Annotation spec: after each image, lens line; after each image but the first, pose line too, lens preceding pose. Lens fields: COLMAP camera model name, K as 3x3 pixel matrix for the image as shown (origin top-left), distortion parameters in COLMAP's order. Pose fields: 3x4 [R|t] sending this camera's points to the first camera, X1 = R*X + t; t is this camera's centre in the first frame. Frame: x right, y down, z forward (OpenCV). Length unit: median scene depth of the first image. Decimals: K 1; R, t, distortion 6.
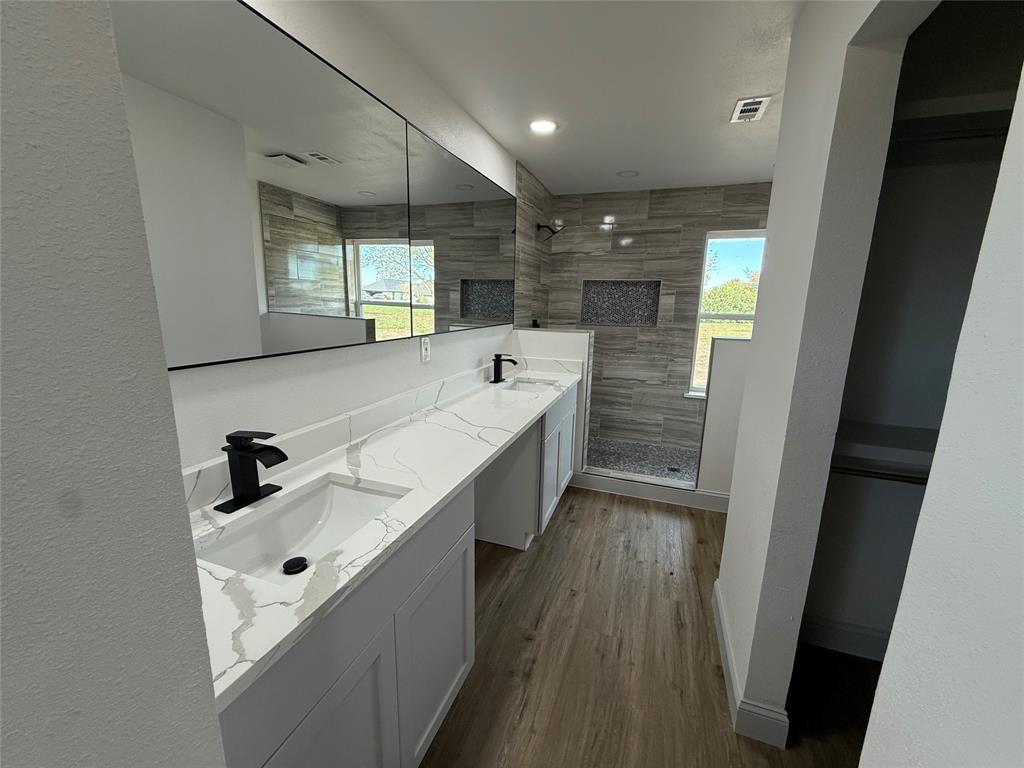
lens RADIAL K [[408.7, 0, 511.0], [0, 408.7, 383.2], [0, 0, 1]] dist [0.000176, -0.000219]
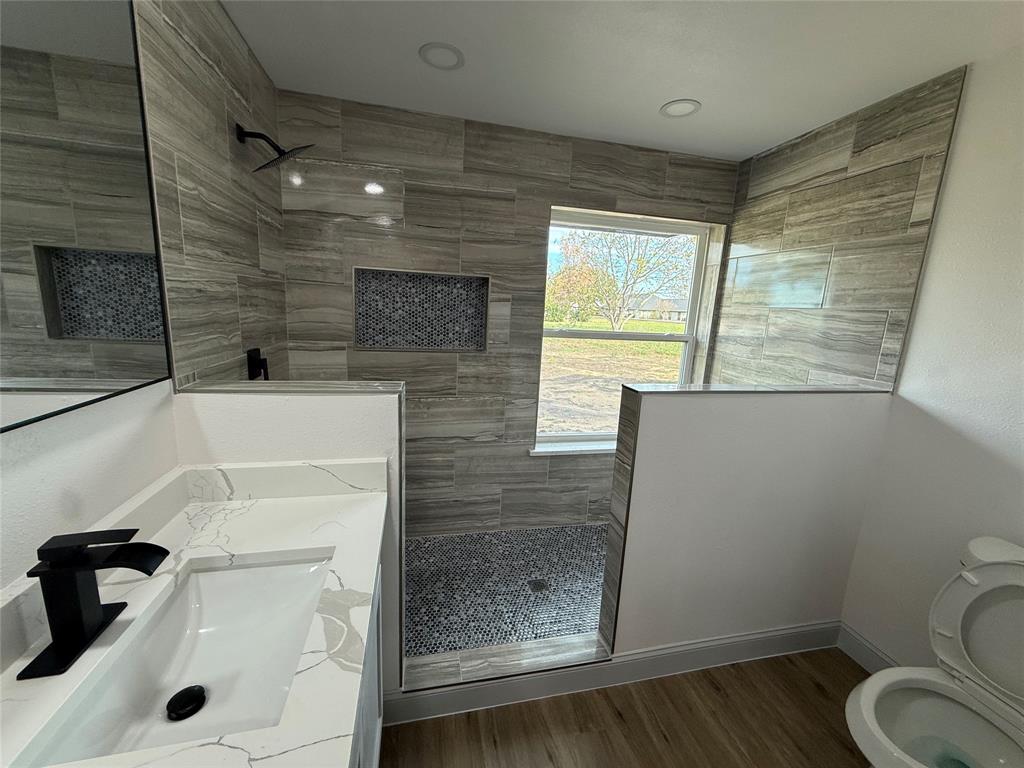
lens RADIAL K [[408.7, 0, 511.0], [0, 408.7, 383.2], [0, 0, 1]] dist [0.000176, -0.000219]
pose [[0.837599, -0.081593, 0.540158, 0.049115], [0.076484, 0.996559, 0.031933, -0.108417], [-0.540905, 0.014566, 0.840958, 0.460796]]
